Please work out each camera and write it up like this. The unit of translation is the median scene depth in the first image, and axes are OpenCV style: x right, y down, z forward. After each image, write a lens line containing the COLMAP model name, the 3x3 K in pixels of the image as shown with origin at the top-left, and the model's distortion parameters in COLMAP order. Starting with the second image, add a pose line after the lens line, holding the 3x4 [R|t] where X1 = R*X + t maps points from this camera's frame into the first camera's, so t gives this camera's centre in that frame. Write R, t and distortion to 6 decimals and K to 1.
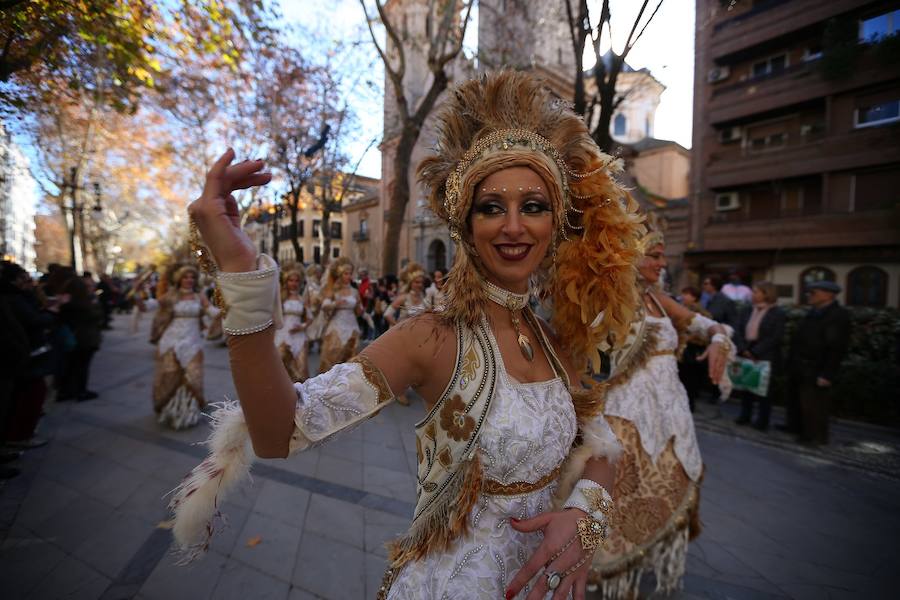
lens RADIAL K [[404.6, 0, 448.4], [0, 404.6, 294.2], [0, 0, 1]] dist [-0.043573, 0.011367]
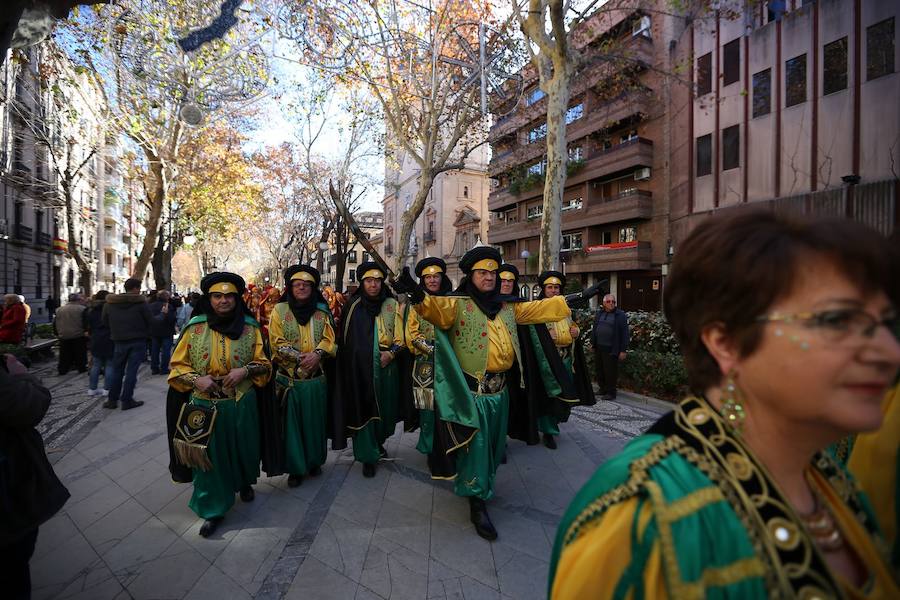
lens RADIAL K [[404.6, 0, 449.9], [0, 404.6, 299.8], [0, 0, 1]] dist [-0.043573, 0.011367]
pose [[0.982051, -0.009276, -0.188388, 0.756535], [0.005961, 0.999817, -0.018158, 0.033735], [0.188522, 0.016709, 0.981927, -0.866135]]
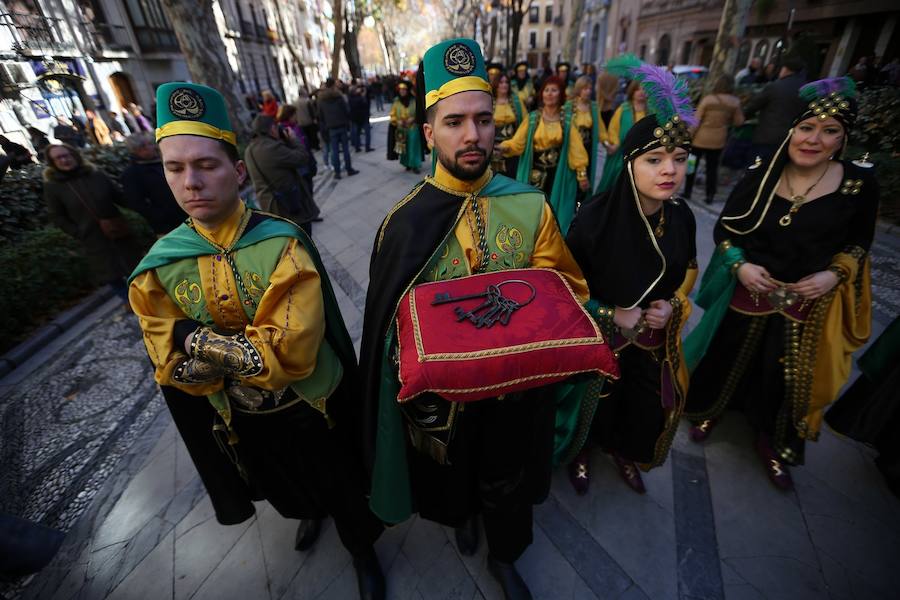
lens RADIAL K [[404.6, 0, 450.7], [0, 404.6, 297.2], [0, 0, 1]] dist [-0.043573, 0.011367]
pose [[0.818029, 0.231387, -0.526583, 0.819633], [0.054087, 0.880511, 0.470929, 0.023694], [0.572629, -0.413715, 0.707769, -0.927120]]
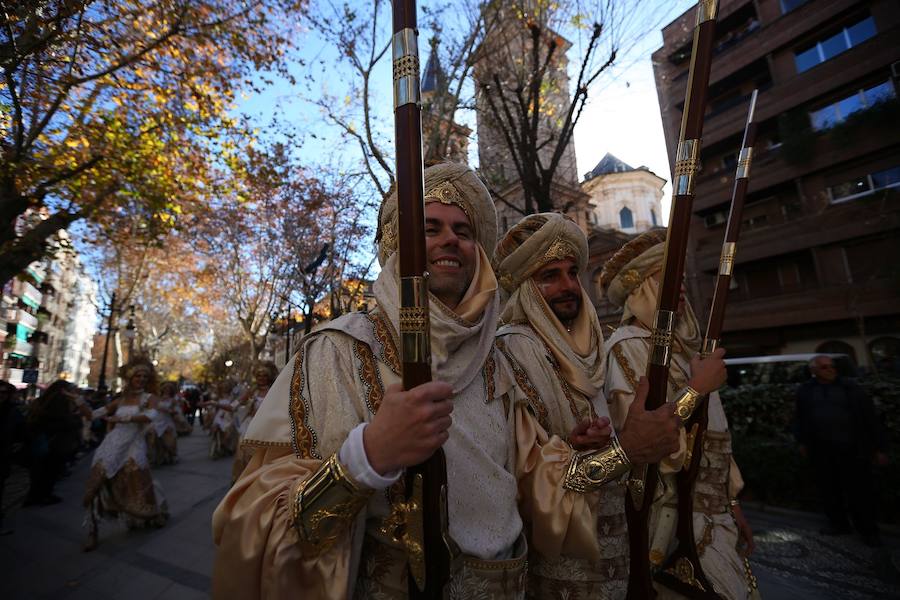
lens RADIAL K [[404.6, 0, 450.7], [0, 404.6, 297.8], [0, 0, 1]] dist [-0.043573, 0.011367]
pose [[0.995027, -0.066336, -0.074297, 0.078070], [0.047326, 0.971241, -0.233347, 0.003489], [0.087640, 0.228671, 0.969551, -0.021507]]
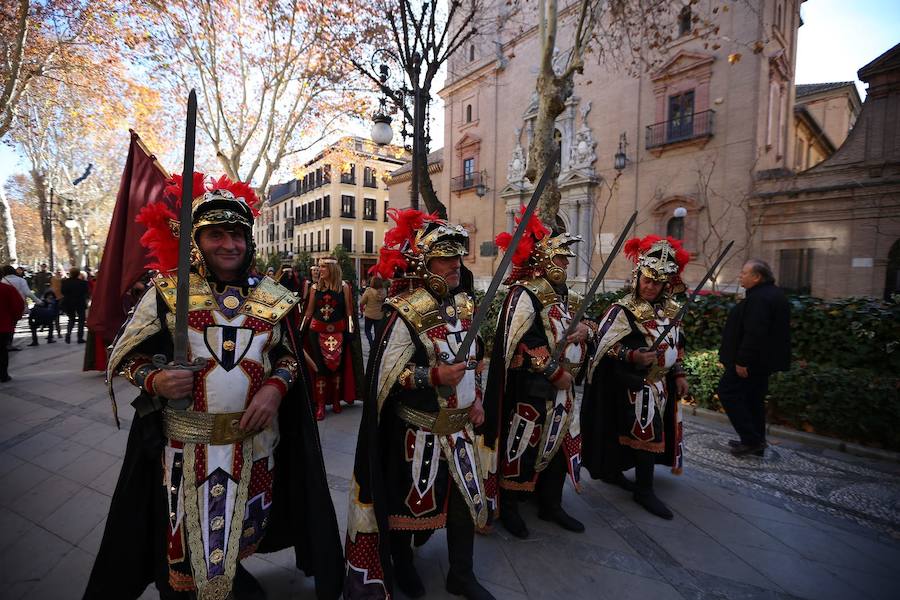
lens RADIAL K [[404.6, 0, 448.9], [0, 404.6, 299.2], [0, 0, 1]] dist [-0.043573, 0.011367]
pose [[0.999945, -0.001601, 0.010394, -0.373139], [0.001261, 0.999466, 0.032644, -0.019344], [-0.010440, -0.032629, 0.999413, 0.548731]]
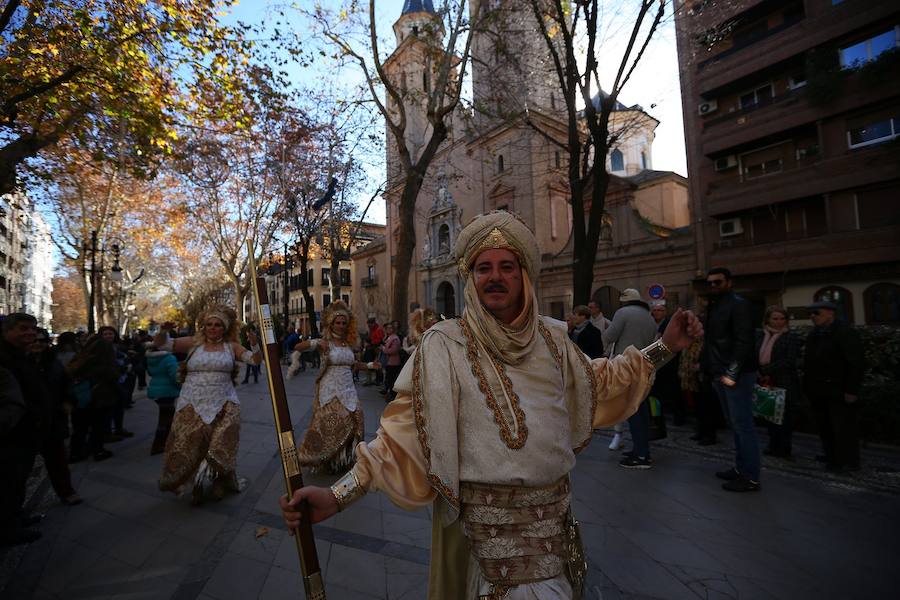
lens RADIAL K [[404.6, 0, 448.5], [0, 404.6, 298.3], [0, 0, 1]] dist [-0.043573, 0.011367]
pose [[0.998305, -0.054370, -0.020751, 0.000170], [0.052243, 0.994382, -0.092056, -0.000499], [0.025640, 0.090816, 0.995538, -0.003964]]
